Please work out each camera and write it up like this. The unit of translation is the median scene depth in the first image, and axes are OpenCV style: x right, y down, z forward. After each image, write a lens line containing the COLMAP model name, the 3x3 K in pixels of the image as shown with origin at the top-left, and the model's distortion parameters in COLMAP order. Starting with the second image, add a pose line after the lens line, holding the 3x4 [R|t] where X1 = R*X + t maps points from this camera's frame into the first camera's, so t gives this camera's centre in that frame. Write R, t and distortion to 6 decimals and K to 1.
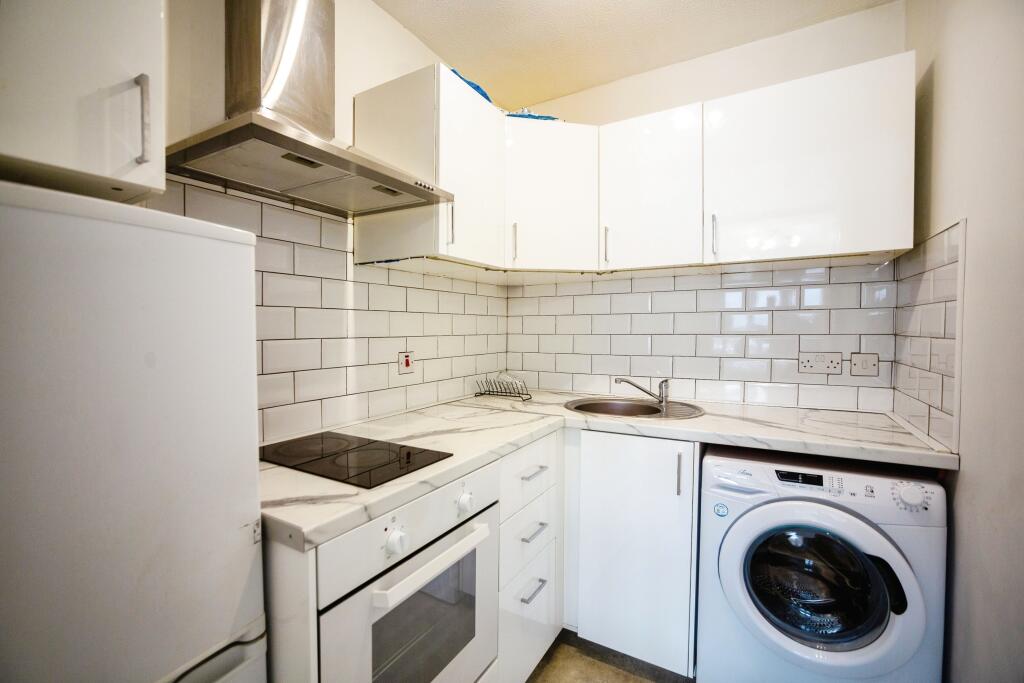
lens RADIAL K [[437.1, 0, 517.1], [0, 437.1, 340.9], [0, 0, 1]] dist [-0.026820, 0.002357]
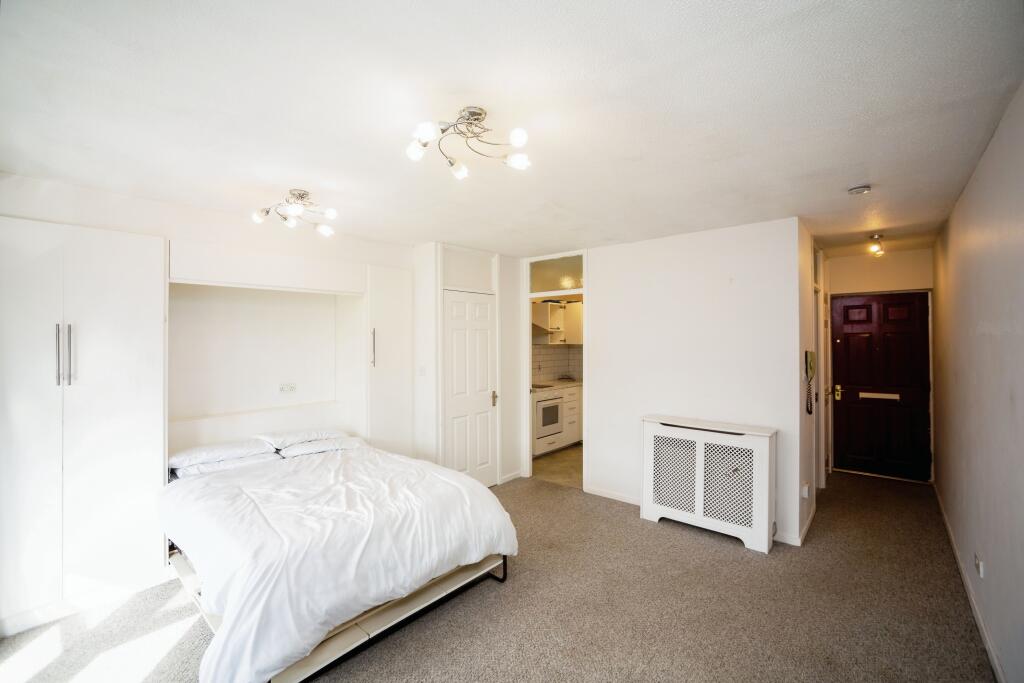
lens RADIAL K [[437.1, 0, 510.2], [0, 437.1, 340.0], [0, 0, 1]] dist [-0.026820, 0.002357]
pose [[0.979347, 0.002165, -0.202177, 0.347905], [-0.006414, 0.999772, -0.020363, -0.159288], [0.202087, 0.021239, 0.979137, -3.726246]]
